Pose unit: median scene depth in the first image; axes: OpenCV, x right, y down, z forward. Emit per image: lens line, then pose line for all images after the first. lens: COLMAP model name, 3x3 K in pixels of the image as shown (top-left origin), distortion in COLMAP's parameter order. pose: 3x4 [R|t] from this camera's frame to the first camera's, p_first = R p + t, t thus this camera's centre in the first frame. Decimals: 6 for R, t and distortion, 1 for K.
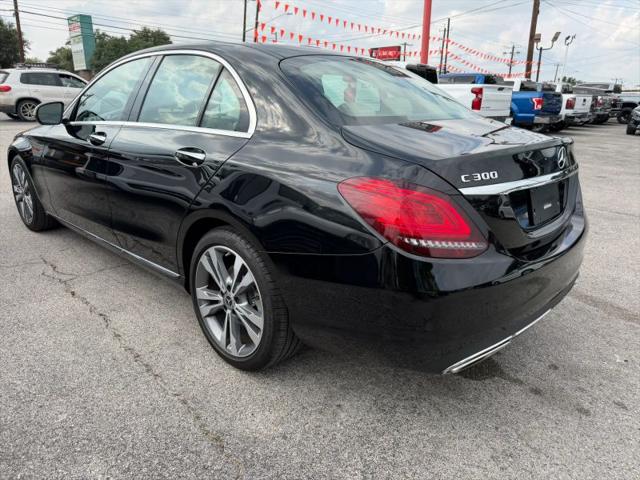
lens RADIAL K [[467.9, 0, 314.7], [0, 467.9, 238.8], [0, 0, 1]] dist [0.010197, -0.011732]
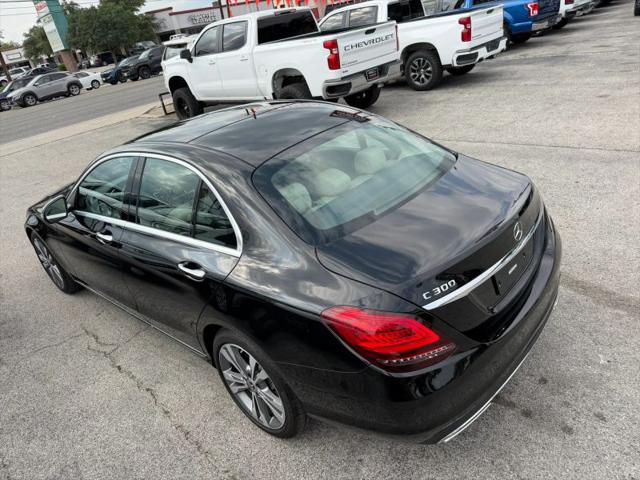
lens RADIAL K [[467.9, 0, 320.4], [0, 467.9, 244.1], [0, 0, 1]] dist [0.010197, -0.011732]
pose [[0.980951, -0.187260, -0.051657, 0.089419], [0.192922, 0.970237, 0.146363, -0.284411], [0.022712, -0.153540, 0.987881, -0.075042]]
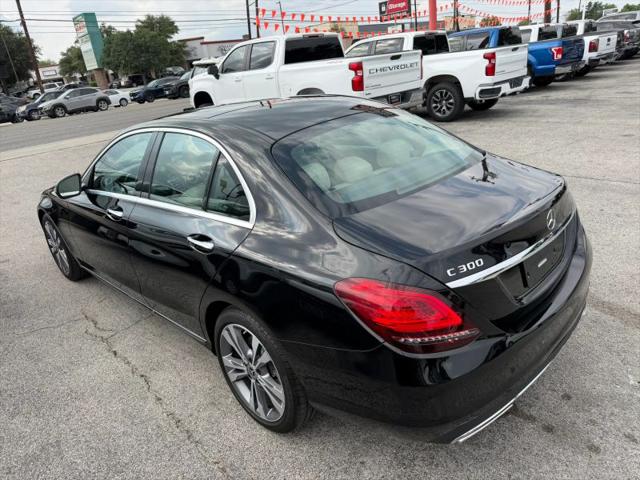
lens RADIAL K [[467.9, 0, 315.3], [0, 467.9, 241.5], [0, 0, 1]] dist [0.010197, -0.011732]
pose [[0.991225, -0.112748, -0.068994, 0.058487], [0.117506, 0.990652, 0.069296, -0.185734], [0.060536, -0.076795, 0.995208, -0.042402]]
